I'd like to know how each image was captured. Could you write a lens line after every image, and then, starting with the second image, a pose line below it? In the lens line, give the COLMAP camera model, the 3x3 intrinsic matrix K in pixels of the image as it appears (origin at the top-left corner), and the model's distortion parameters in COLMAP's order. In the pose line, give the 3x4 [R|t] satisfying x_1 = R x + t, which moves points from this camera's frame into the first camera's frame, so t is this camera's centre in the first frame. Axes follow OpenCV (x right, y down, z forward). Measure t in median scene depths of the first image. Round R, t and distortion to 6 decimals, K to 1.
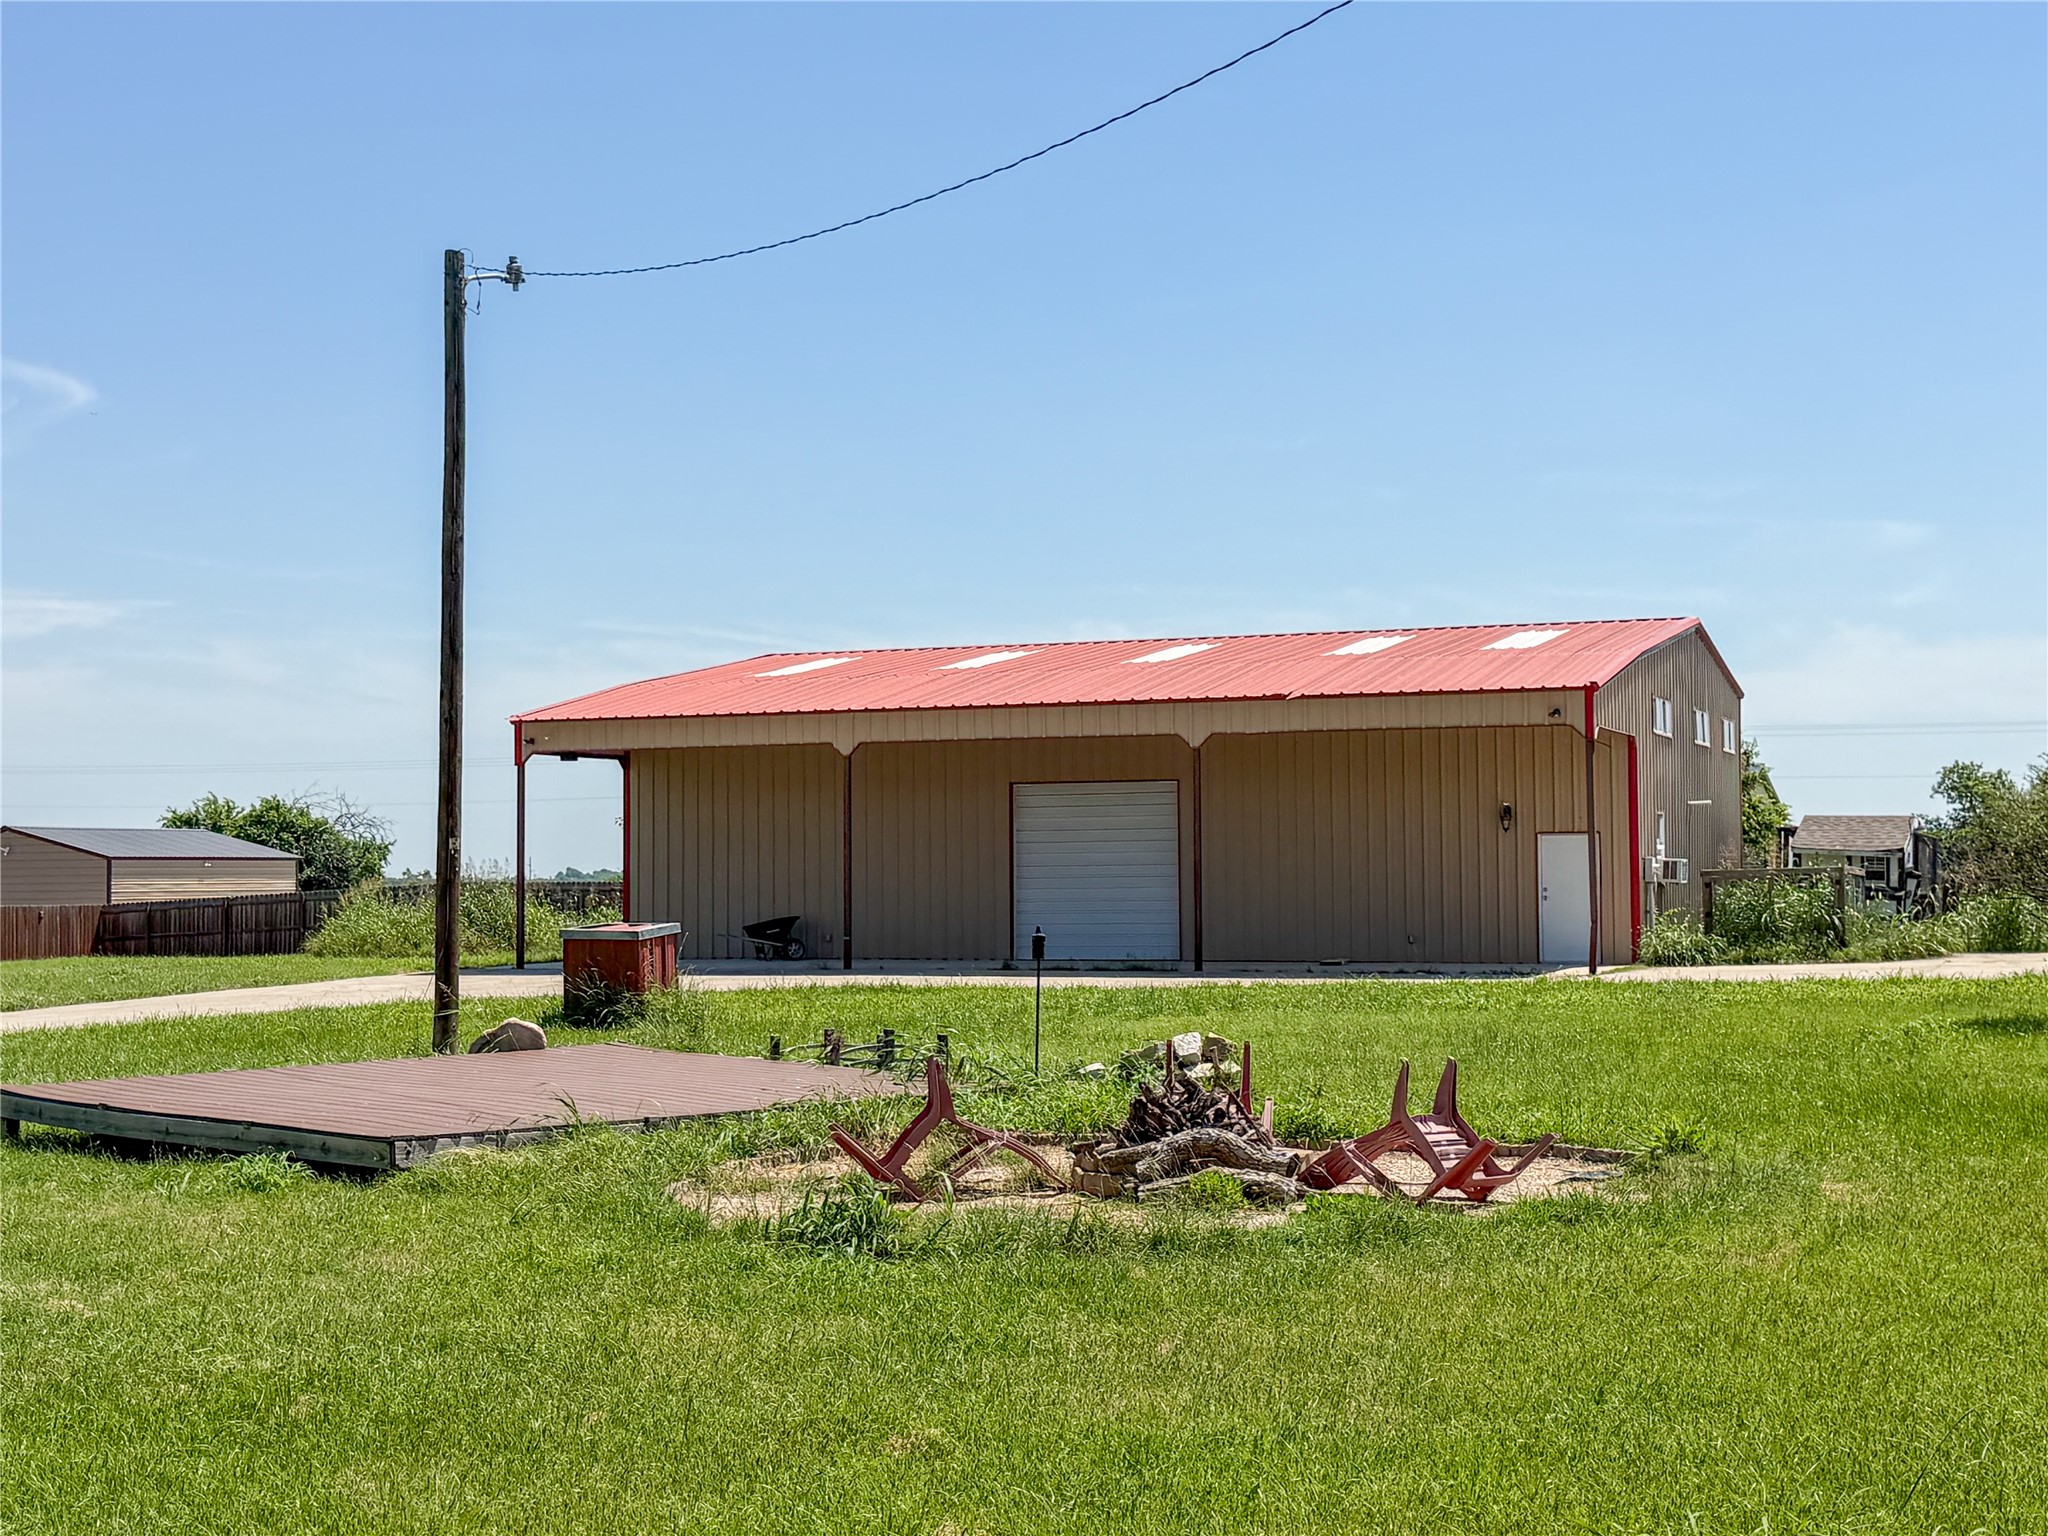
lens RADIAL K [[2859.8, 0, 1024.0], [0, 2859.8, 768.0], [0, 0, 1]] dist [0.095160, -0.023626]
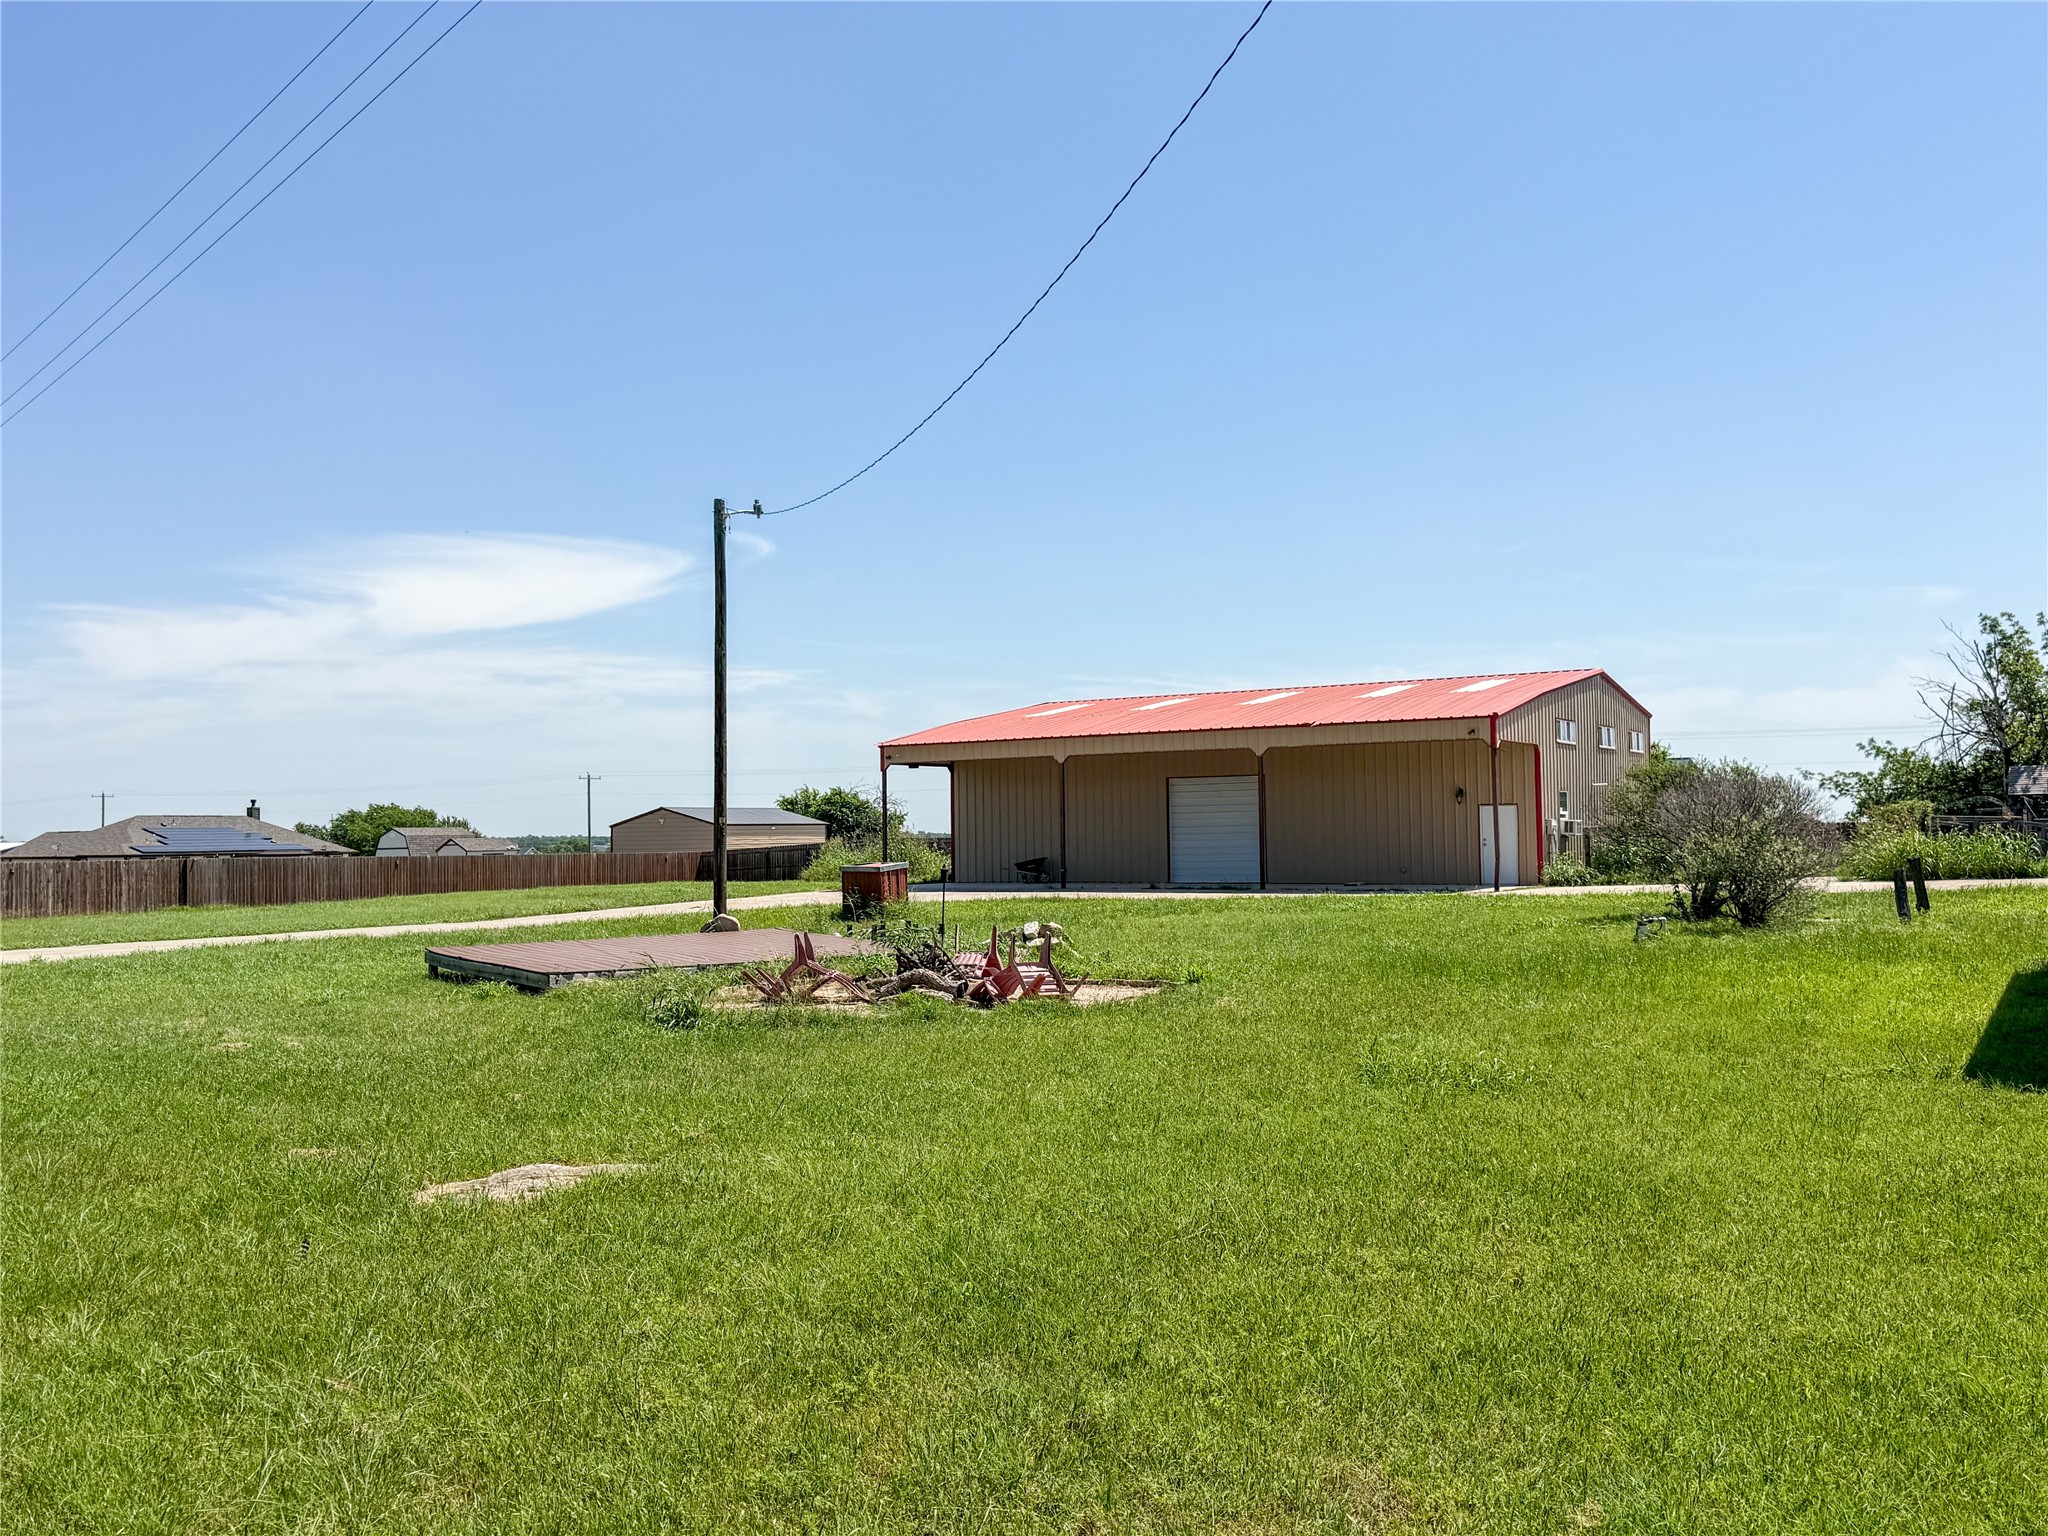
lens RADIAL K [[1792.5, 0, 1024.0], [0, 1792.5, 768.0], [0, 0, 1]] dist [0.103234, 0.000269]
pose [[0.983576, -0.013736, -0.179971, 0.110774], [0.014197, 0.999898, 0.001275, -0.003323], [0.179935, -0.003809, 0.983671, -0.056732]]
